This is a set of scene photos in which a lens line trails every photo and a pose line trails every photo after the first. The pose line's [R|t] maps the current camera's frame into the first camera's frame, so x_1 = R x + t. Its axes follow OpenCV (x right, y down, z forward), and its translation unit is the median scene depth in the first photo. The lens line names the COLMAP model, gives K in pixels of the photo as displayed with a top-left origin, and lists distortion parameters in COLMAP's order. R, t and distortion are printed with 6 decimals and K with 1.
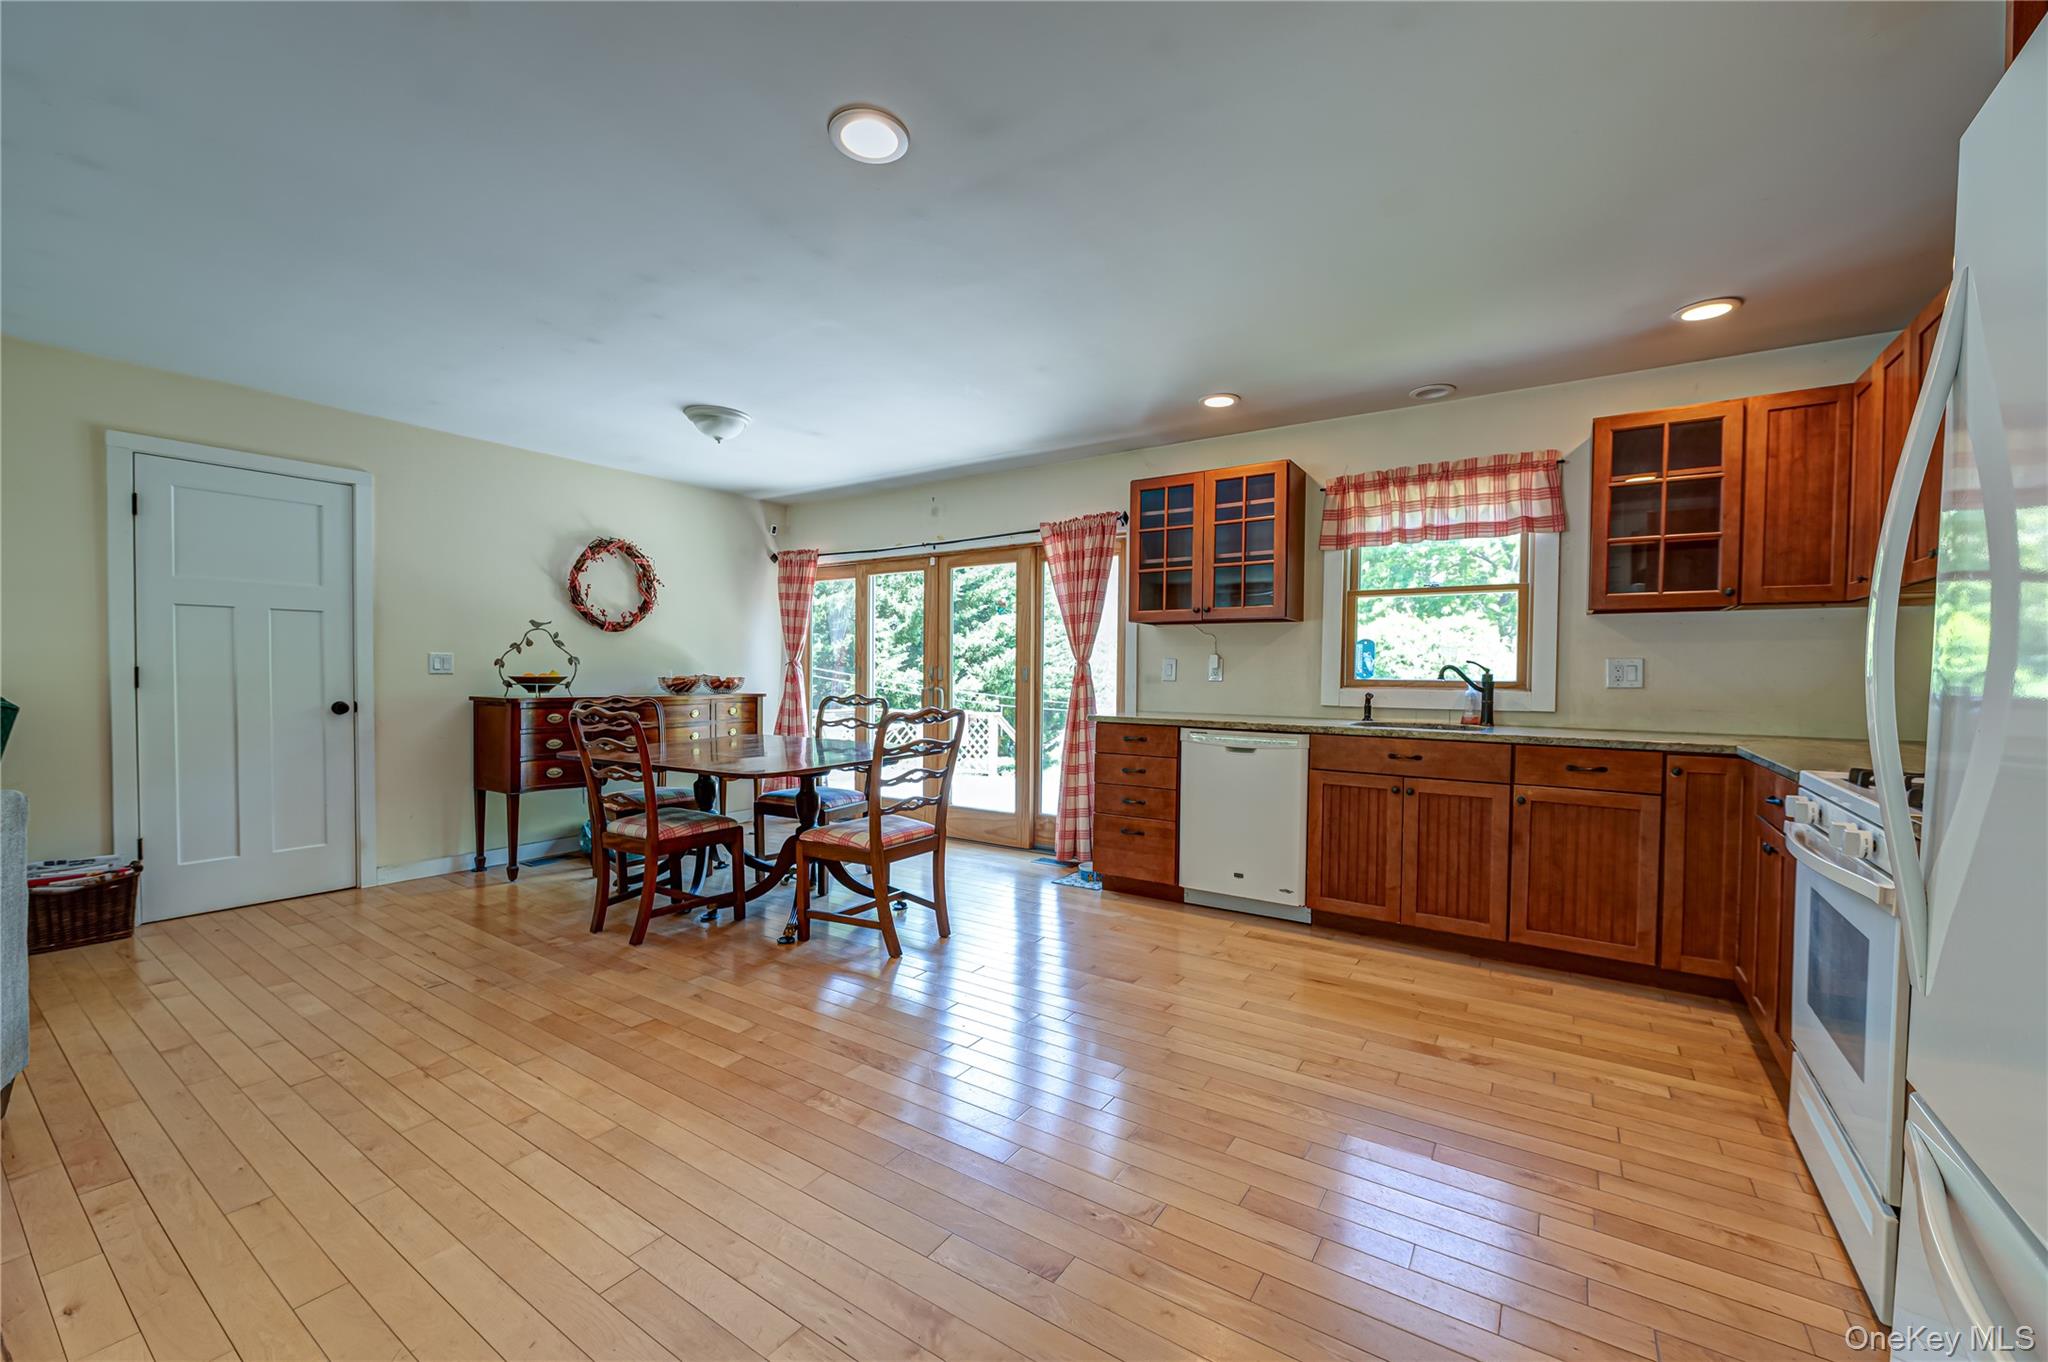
lens RADIAL K [[810.6, 0, 1017.9], [0, 810.6, 692.4], [0, 0, 1]] dist [-0.004052, -0.002099]
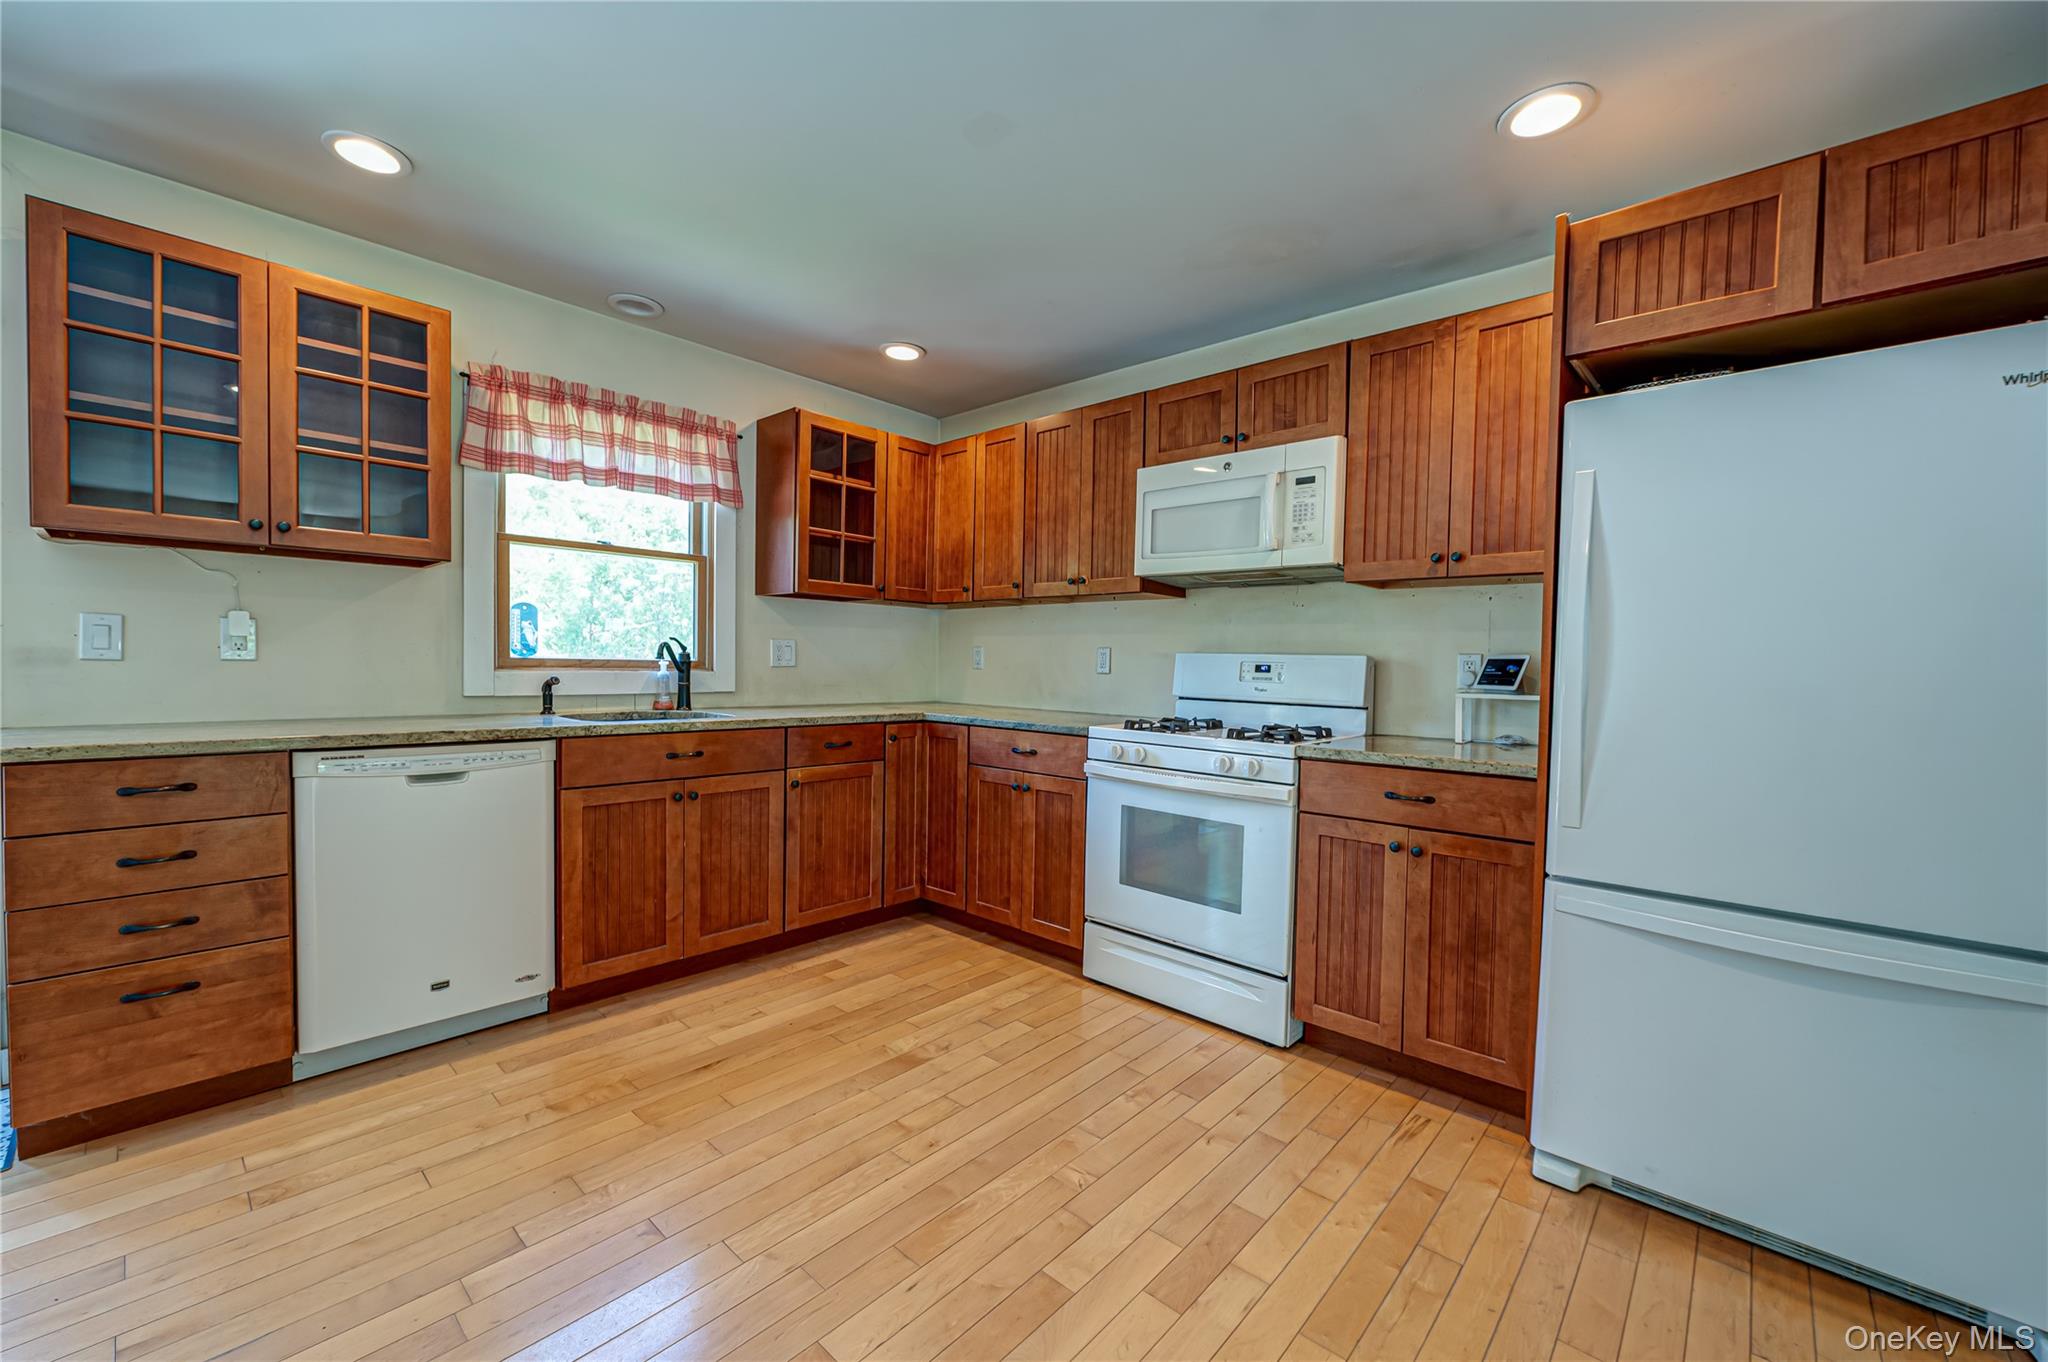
lens RADIAL K [[810.6, 0, 1020.5], [0, 810.6, 690.5], [0, 0, 1]] dist [-0.004052, -0.002099]
pose [[0.145304, -0.042065, 0.988492, -0.210574], [0.006178, 0.999115, 0.041608, -0.012969], [-0.989368, 0.000061, 0.145436, 0.412395]]
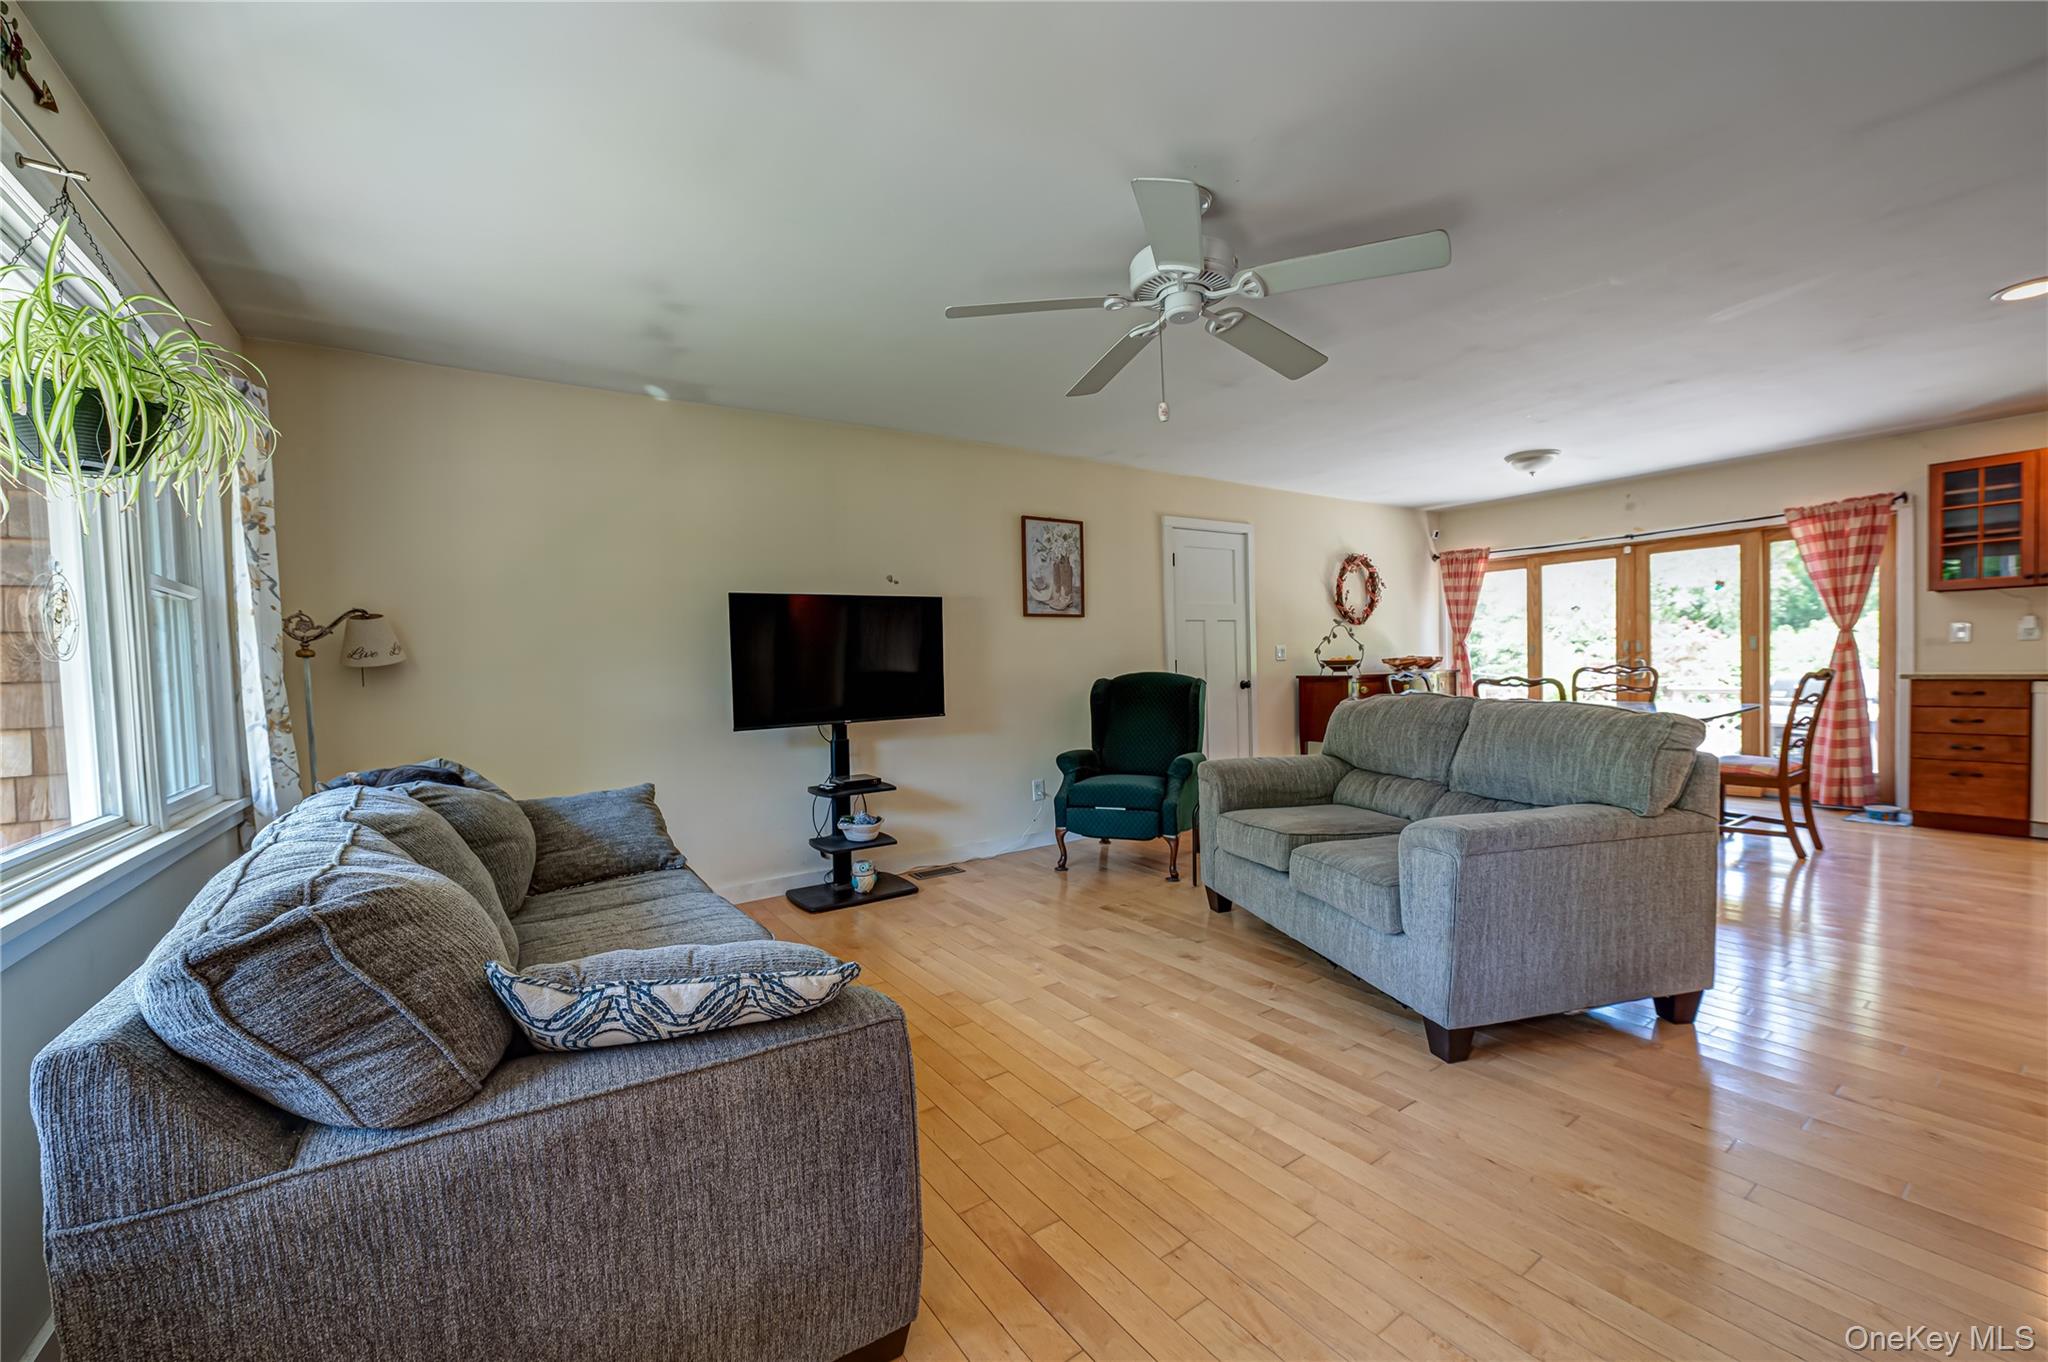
lens RADIAL K [[810.6, 0, 1015.8], [0, 810.6, 690.2], [0, 0, 1]] dist [-0.004052, -0.002099]
pose [[0.929791, -0.024421, -0.367278, -0.627838], [0.029389, 0.999537, 0.007939, 0.004647], [0.366914, -0.018176, 0.930077, -0.498522]]
